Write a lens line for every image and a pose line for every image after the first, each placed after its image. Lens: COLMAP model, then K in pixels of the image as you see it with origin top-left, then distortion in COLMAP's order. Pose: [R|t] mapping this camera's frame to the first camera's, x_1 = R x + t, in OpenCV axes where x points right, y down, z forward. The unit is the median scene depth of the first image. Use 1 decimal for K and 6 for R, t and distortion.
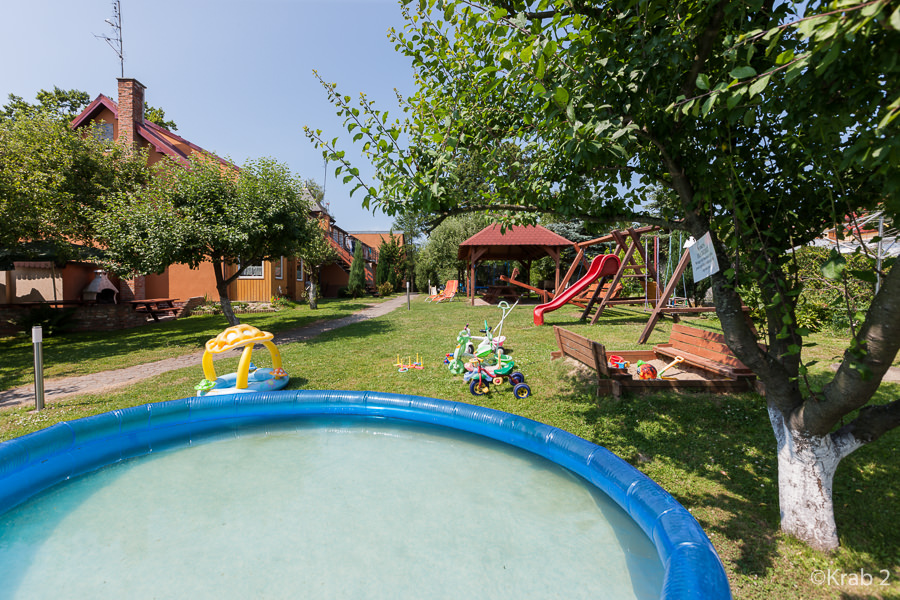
lens RADIAL K [[401.4, 0, 449.4], [0, 401.4, 296.0], [0, 0, 1]] dist [0.001482, 0.000674]
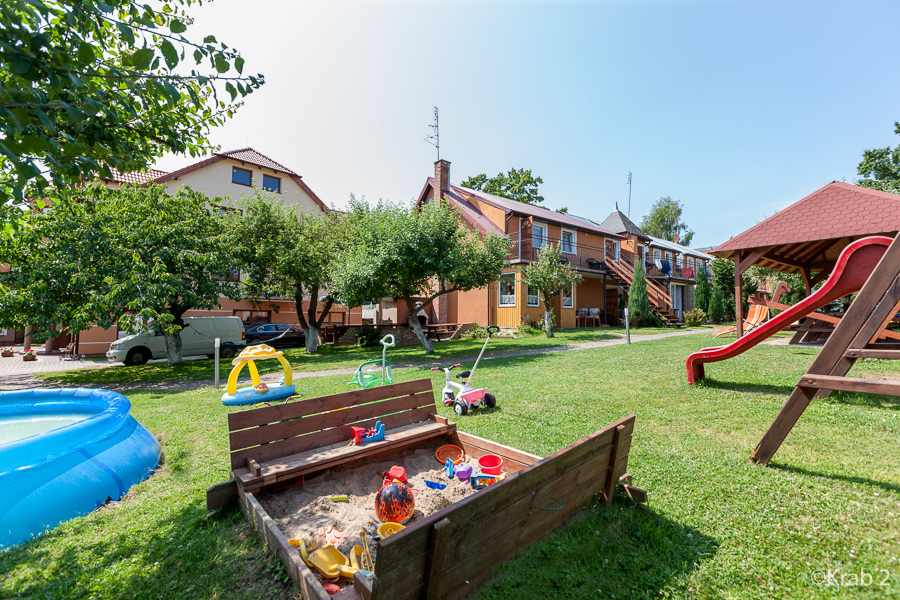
lens RADIAL K [[401.4, 0, 449.4], [0, 401.4, 296.0], [0, 0, 1]] dist [0.001482, 0.000674]
pose [[0.597450, -0.036560, -0.801073, 0.345590], [-0.018766, 0.998049, -0.059546, -0.006036], [0.801687, 0.050609, 0.595598, 0.292330]]
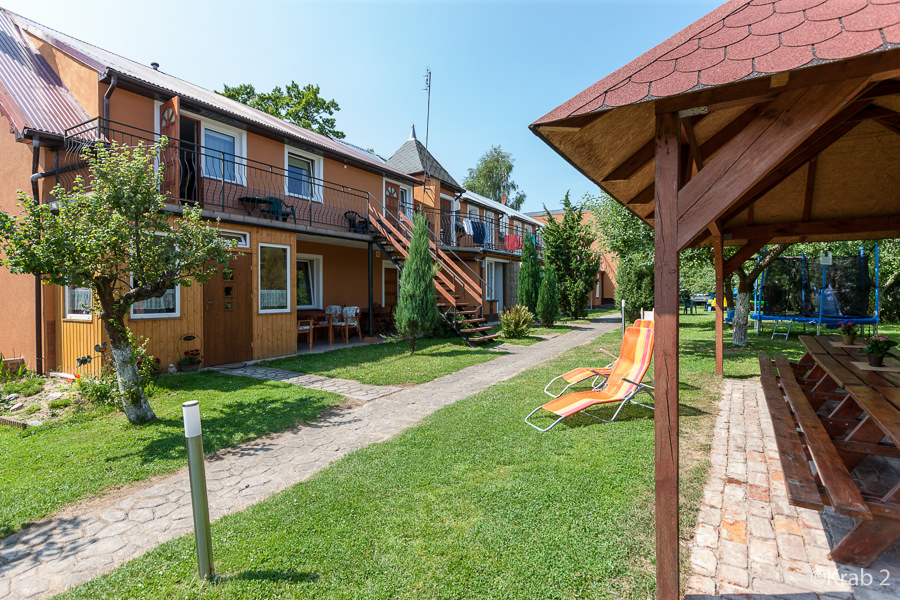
lens RADIAL K [[468.0, 0, 450.2], [0, 468.0, 295.0], [0, 0, 1]] dist [0.002538, 0.000774]
pose [[0.854769, -0.001204, -0.519007, 0.090046], [-0.000891, 0.999992, -0.003787, -0.084080], [0.519008, 0.003699, 0.854761, 0.987617]]
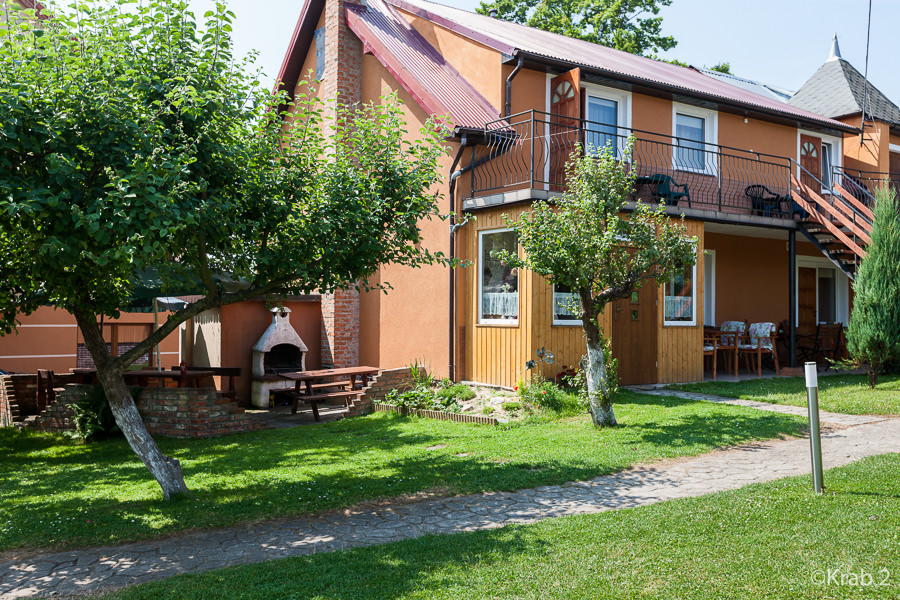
lens RADIAL K [[868.8, 0, 451.0], [0, 868.8, 292.7], [0, 0, 1]] dist [-0.004663, 0.006248]
pose [[0.559264, -0.014665, -0.828860, 0.201569], [-0.017906, 0.999397, -0.029764, -0.061168], [0.828796, 0.031487, 0.558664, 0.630435]]
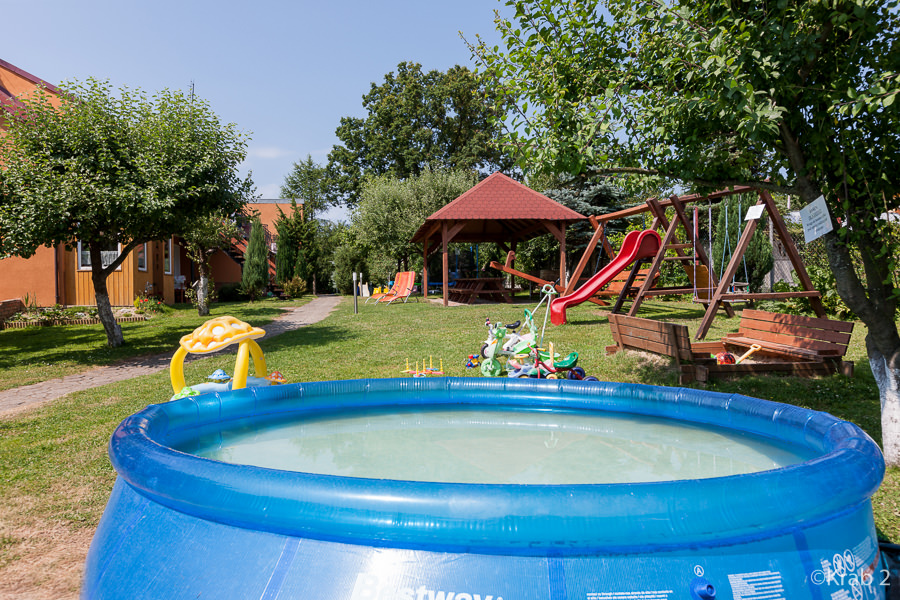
lens RADIAL K [[633.6, 0, 447.4], [0, 633.6, 294.8], [0, 0, 1]] dist [-0.001611, -0.003659]
pose [[0.990034, -0.013250, 0.140207, -0.108276], [0.015091, 0.999813, -0.012080, 0.020756], [-0.140021, 0.014075, 0.990048, -0.100738]]
